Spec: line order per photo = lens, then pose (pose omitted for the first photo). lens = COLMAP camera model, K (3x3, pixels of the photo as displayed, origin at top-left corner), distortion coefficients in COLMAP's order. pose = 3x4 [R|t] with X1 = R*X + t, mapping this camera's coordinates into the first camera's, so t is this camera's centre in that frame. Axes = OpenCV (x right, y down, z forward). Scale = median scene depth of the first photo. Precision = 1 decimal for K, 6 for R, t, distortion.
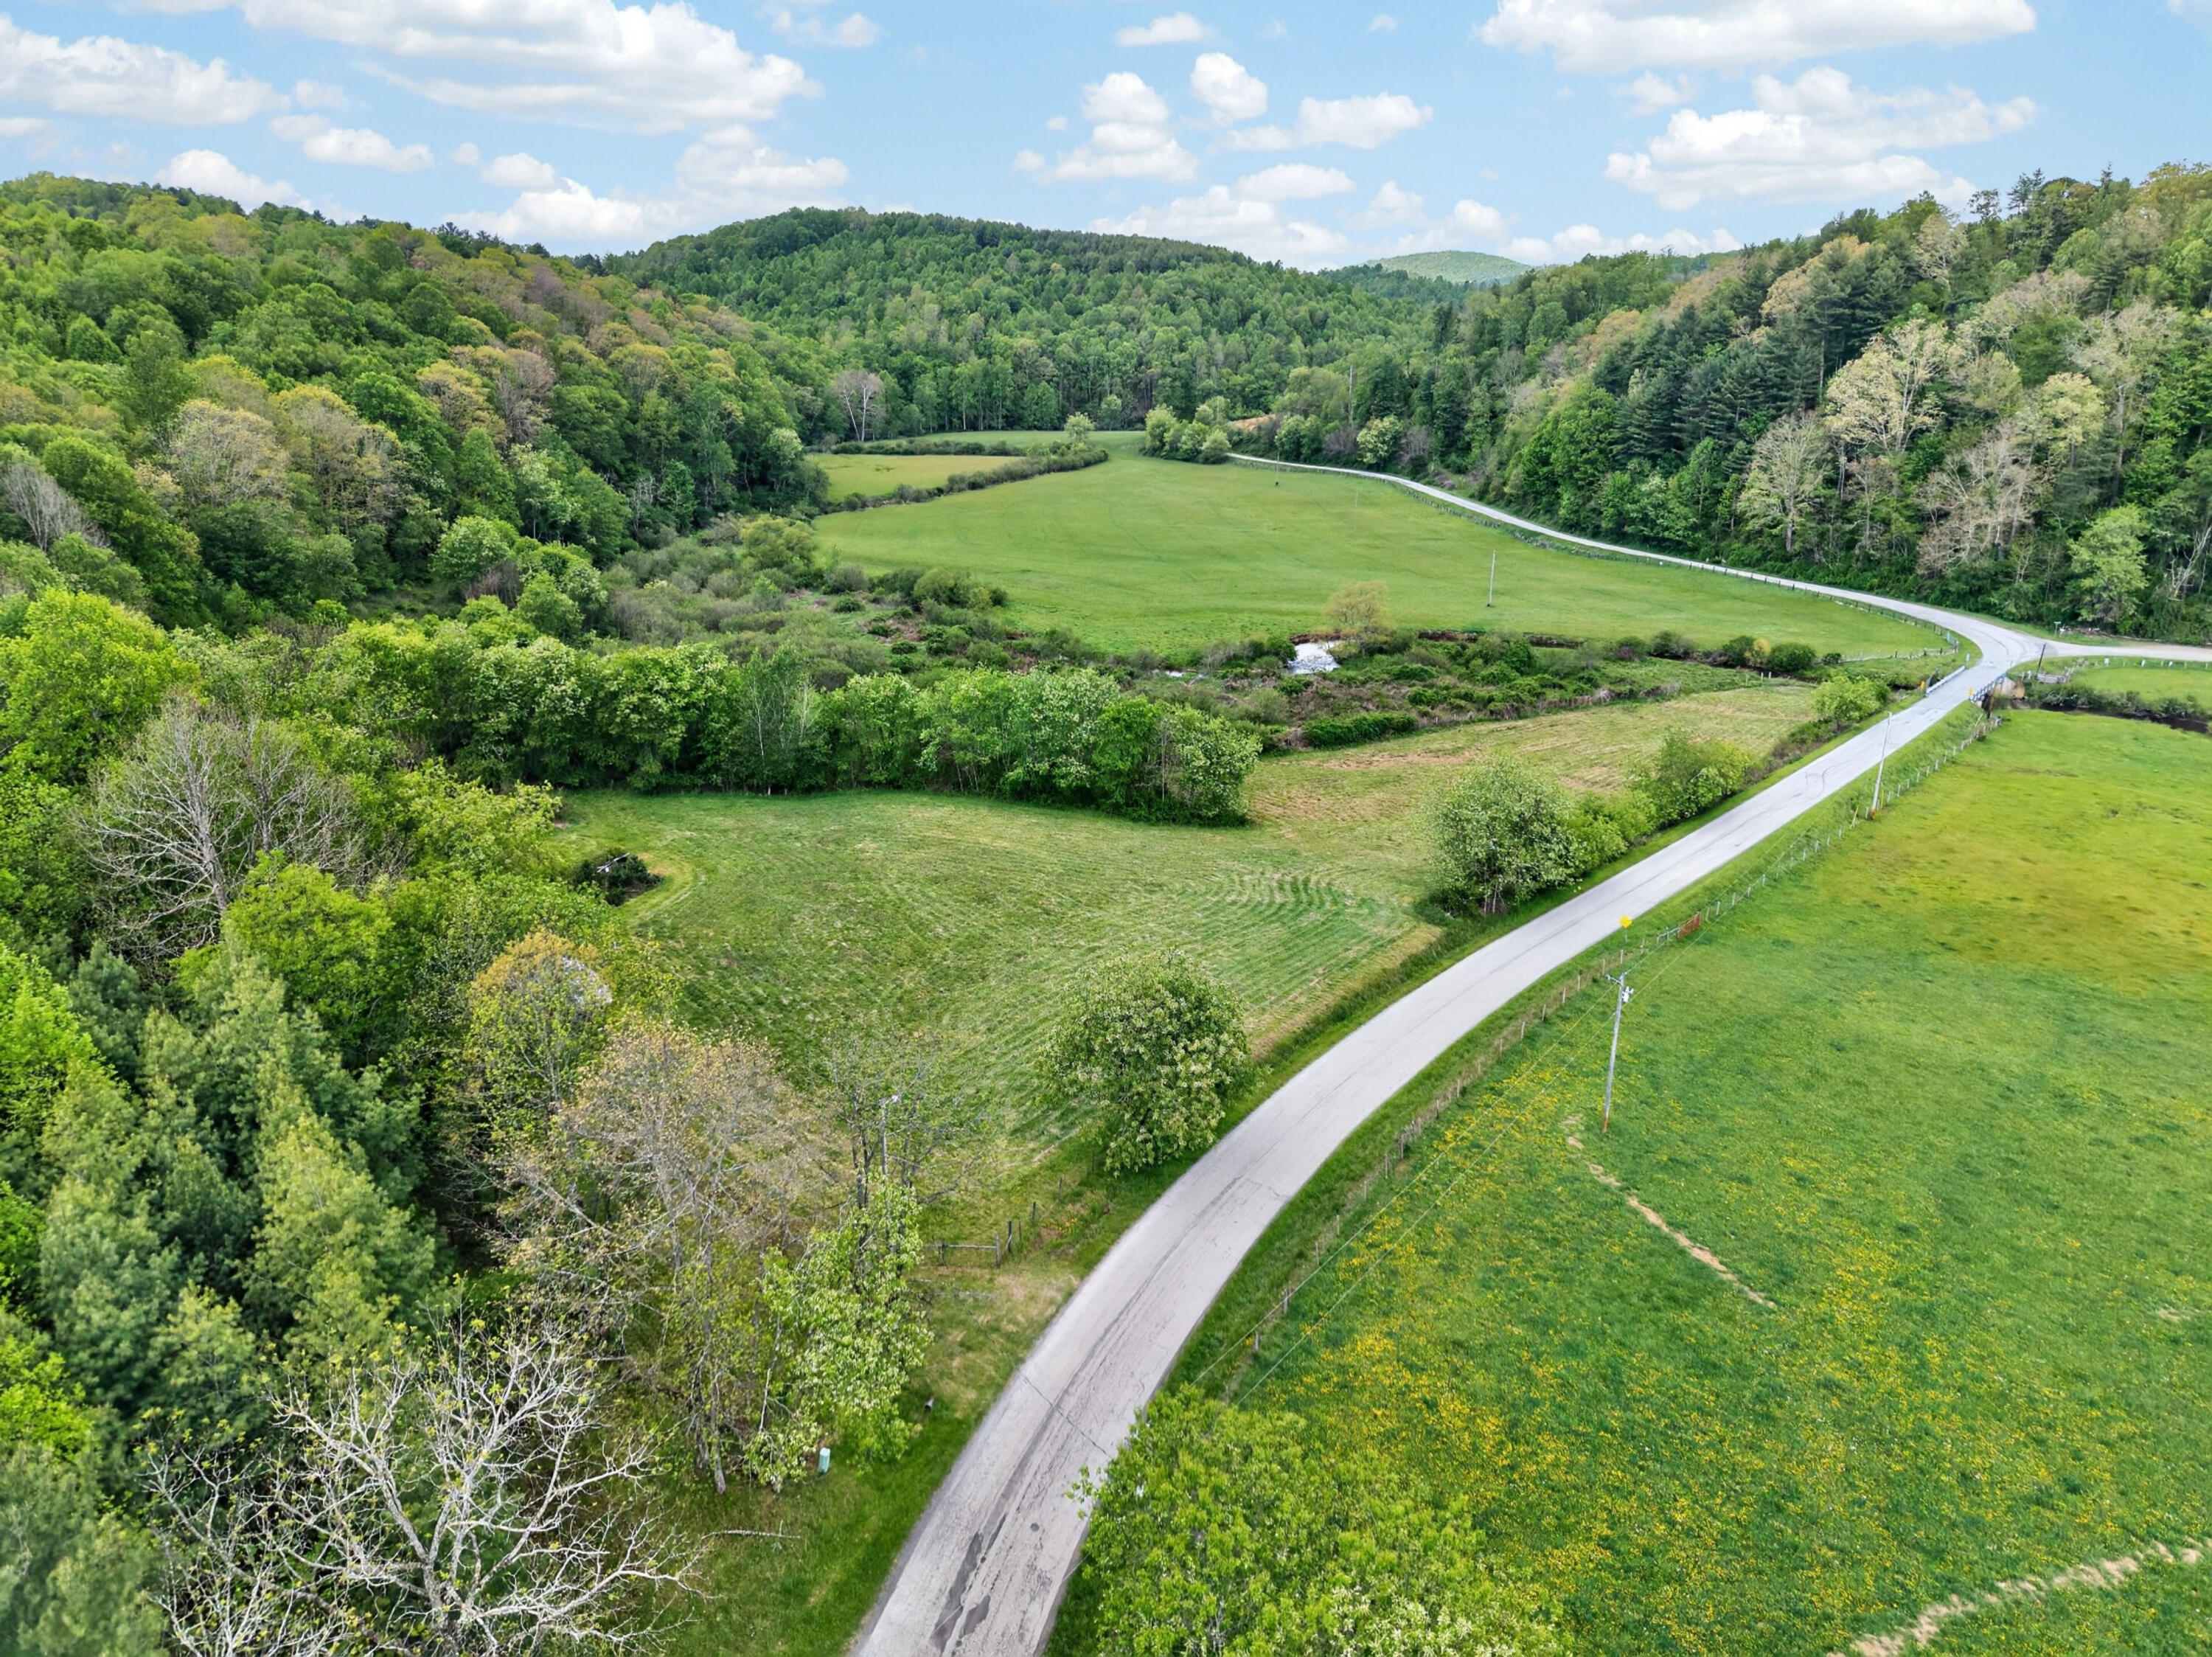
lens RADIAL K [[1466.8, 0, 1097.7], [0, 1466.8, 852.6], [0, 0, 1]] dist [0.095267, -0.100684]
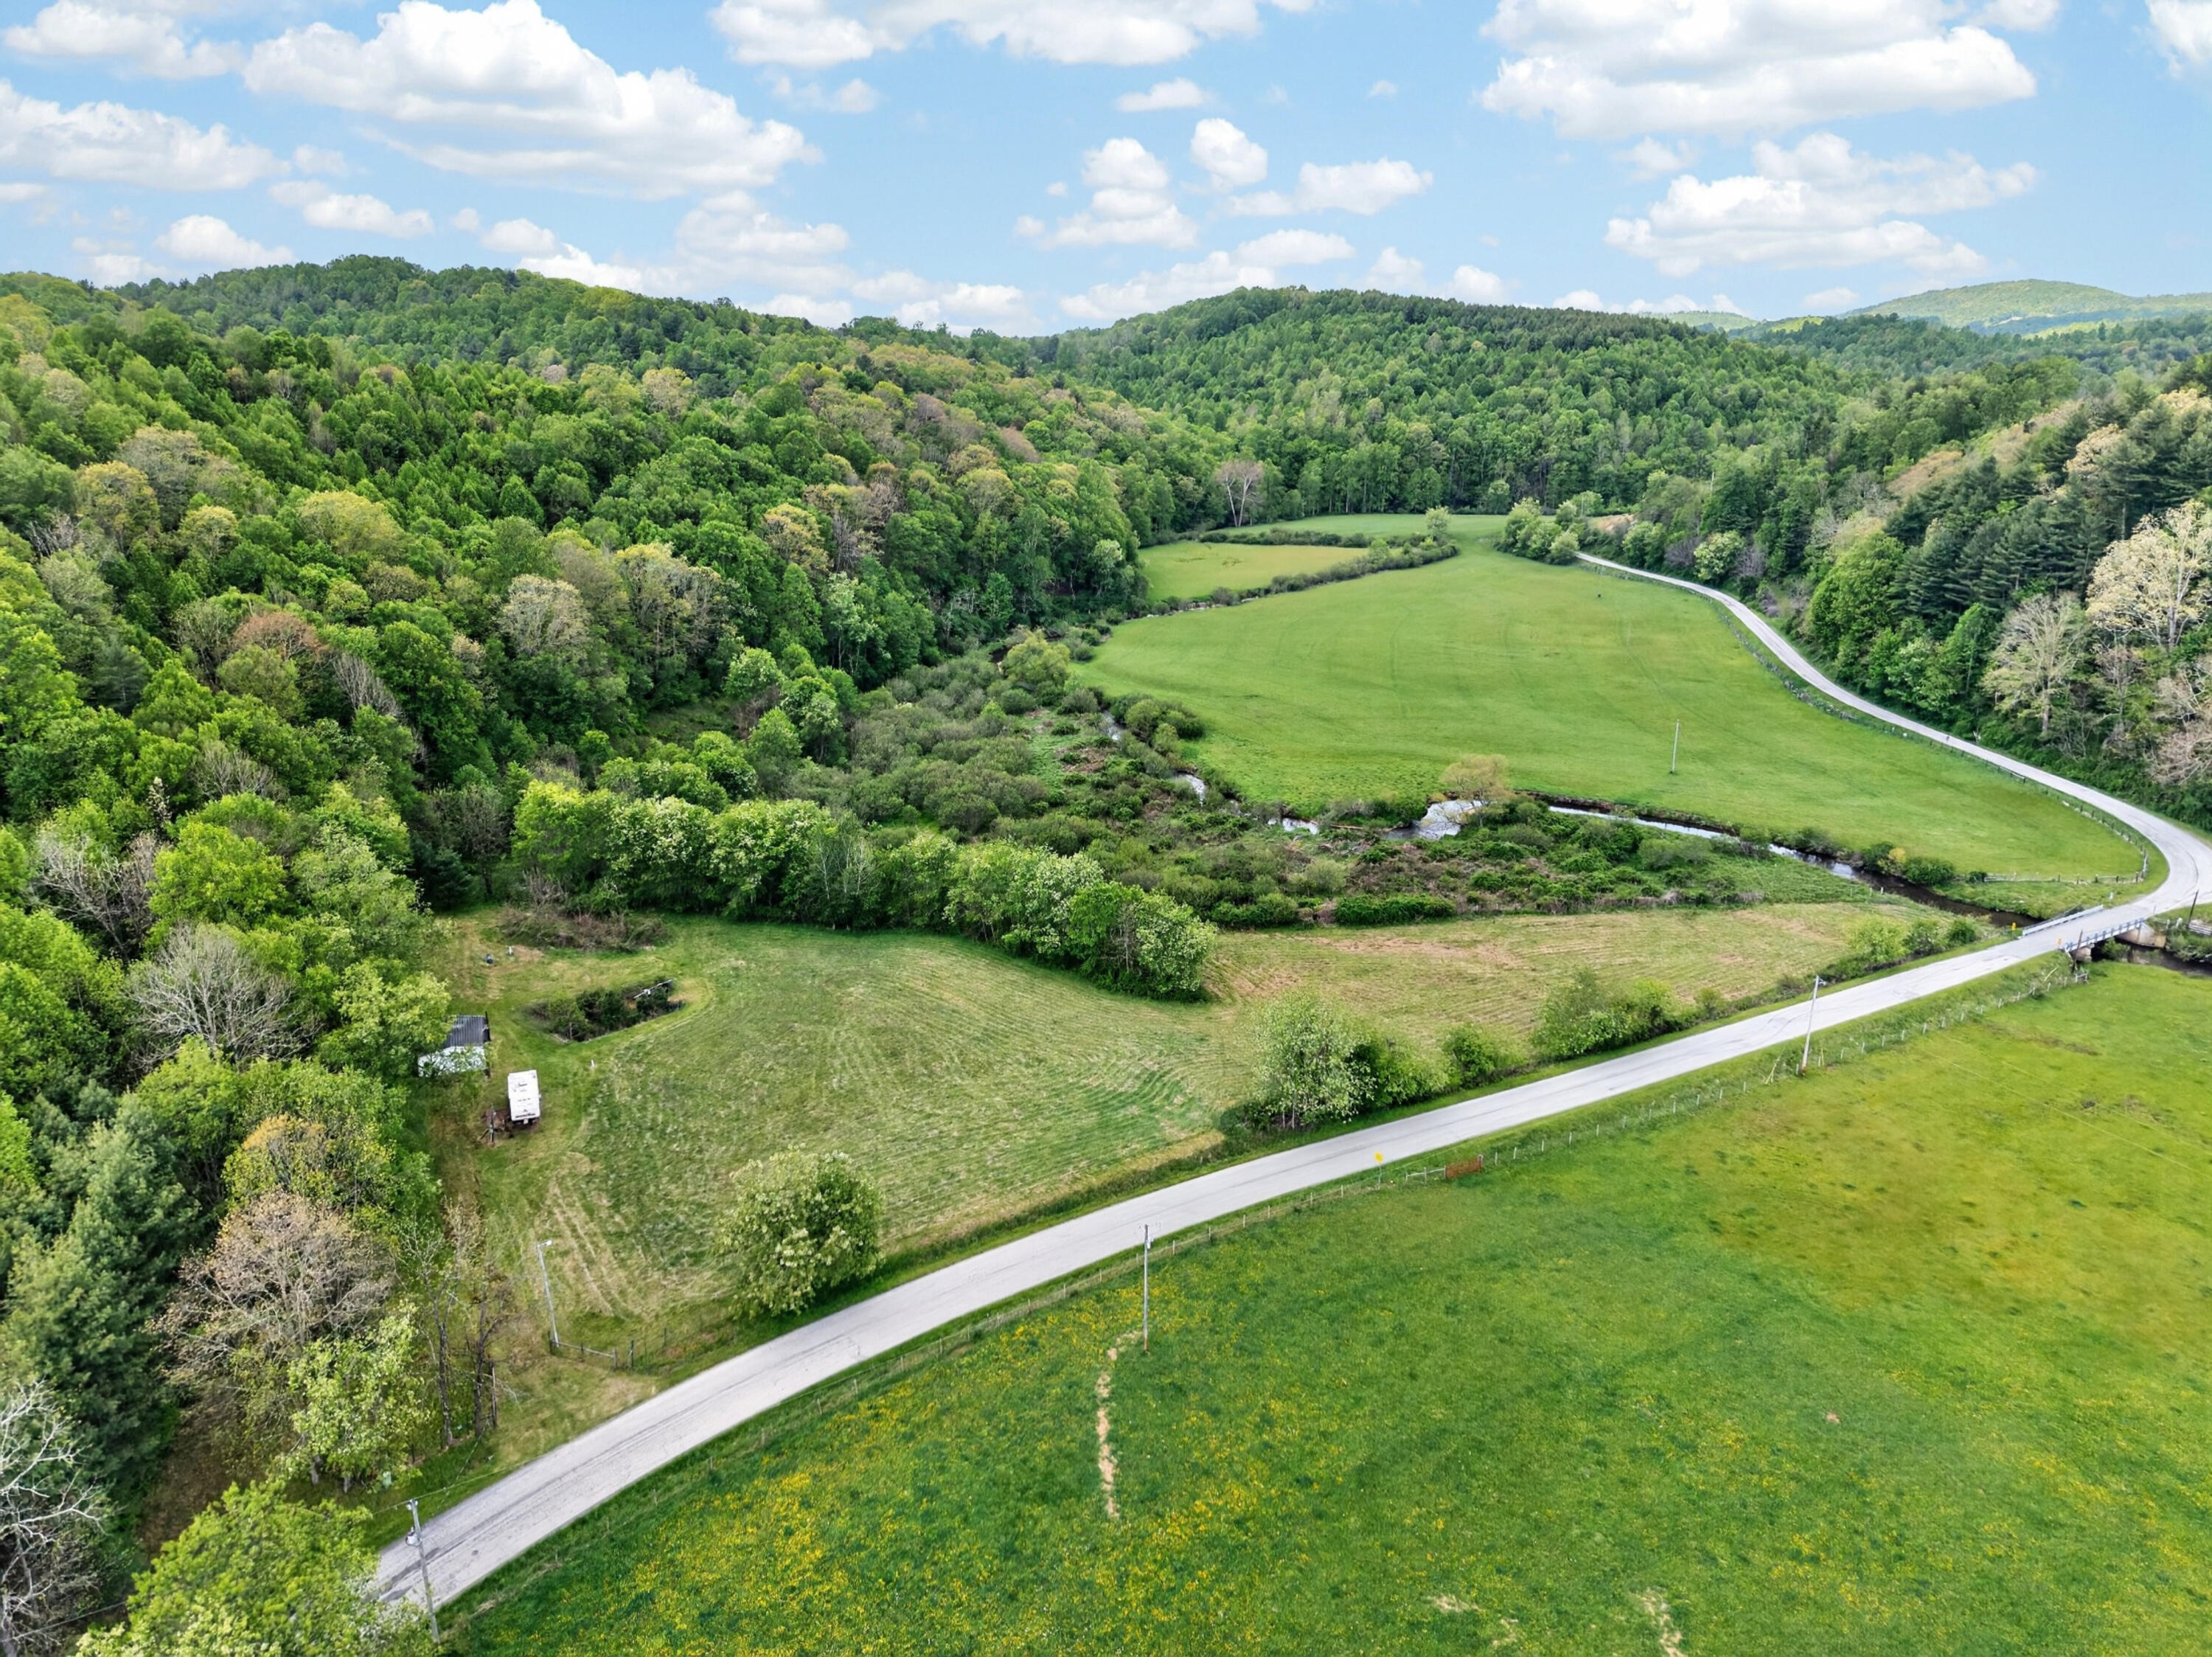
lens RADIAL K [[1466.8, 0, 1097.7], [0, 1466.8, 852.6], [0, 0, 1]] dist [0.095267, -0.100684]
pose [[0.949040, 0.093722, -0.300898, 0.136394], [-0.100490, 0.994913, -0.007057, -0.045320], [0.298706, 0.036935, 0.953630, -0.043670]]
